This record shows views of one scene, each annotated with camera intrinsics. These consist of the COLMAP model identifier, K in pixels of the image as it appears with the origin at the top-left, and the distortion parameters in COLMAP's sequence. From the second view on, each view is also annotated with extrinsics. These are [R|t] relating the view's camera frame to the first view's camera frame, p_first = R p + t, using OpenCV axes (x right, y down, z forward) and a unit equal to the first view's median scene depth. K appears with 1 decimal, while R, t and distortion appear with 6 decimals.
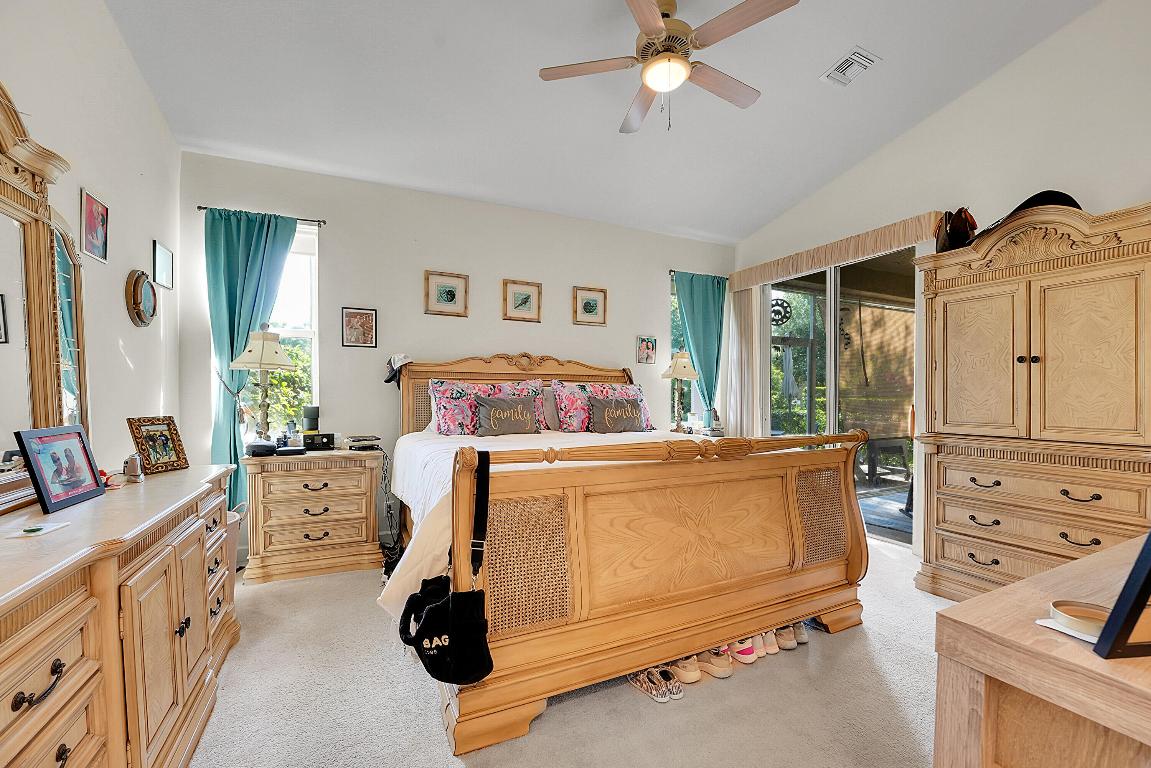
lens RADIAL K [[472.6, 0, 573.4], [0, 472.6, 405.1], [0, 0, 1]] dist [-0.023233, 0.000077]
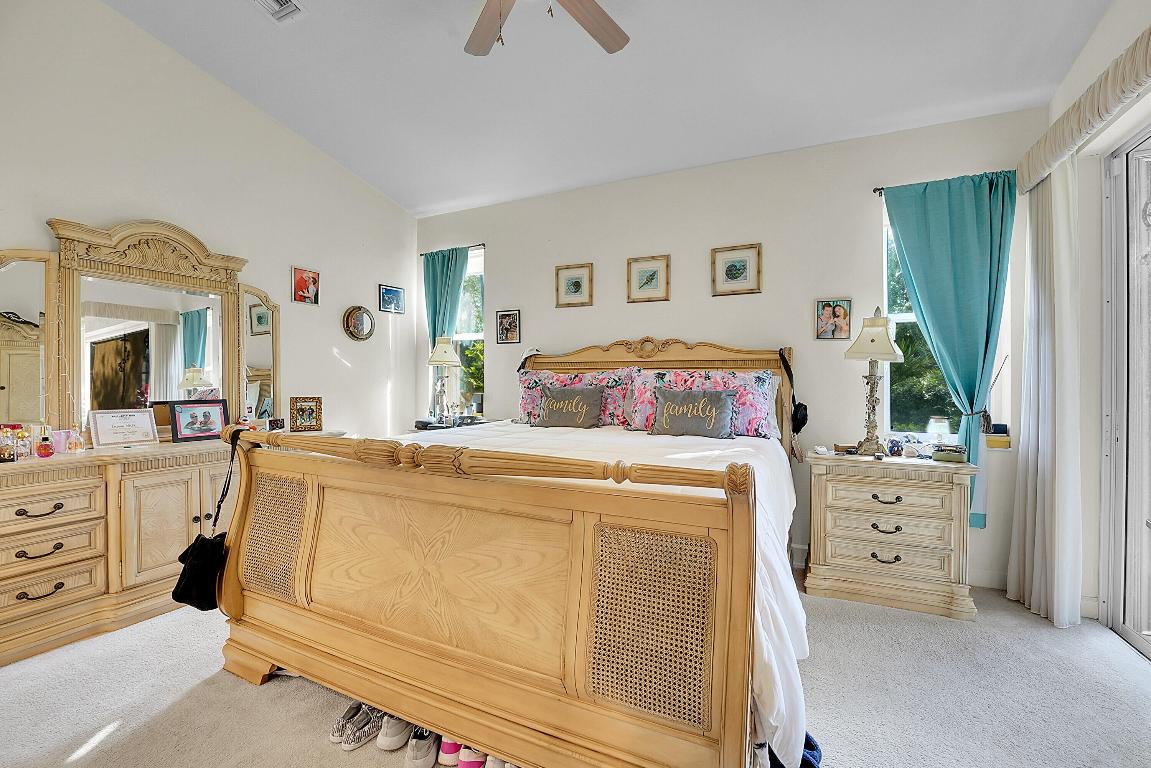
lens RADIAL K [[472.6, 0, 578.2], [0, 472.6, 383.2], [0, 0, 1]] dist [-0.023233, 0.000077]
pose [[0.638082, 0.001554, -0.769967, 0.519359], [-0.020276, 0.999685, -0.014786, -0.009744], [0.769702, 0.025047, 0.637912, 0.358923]]
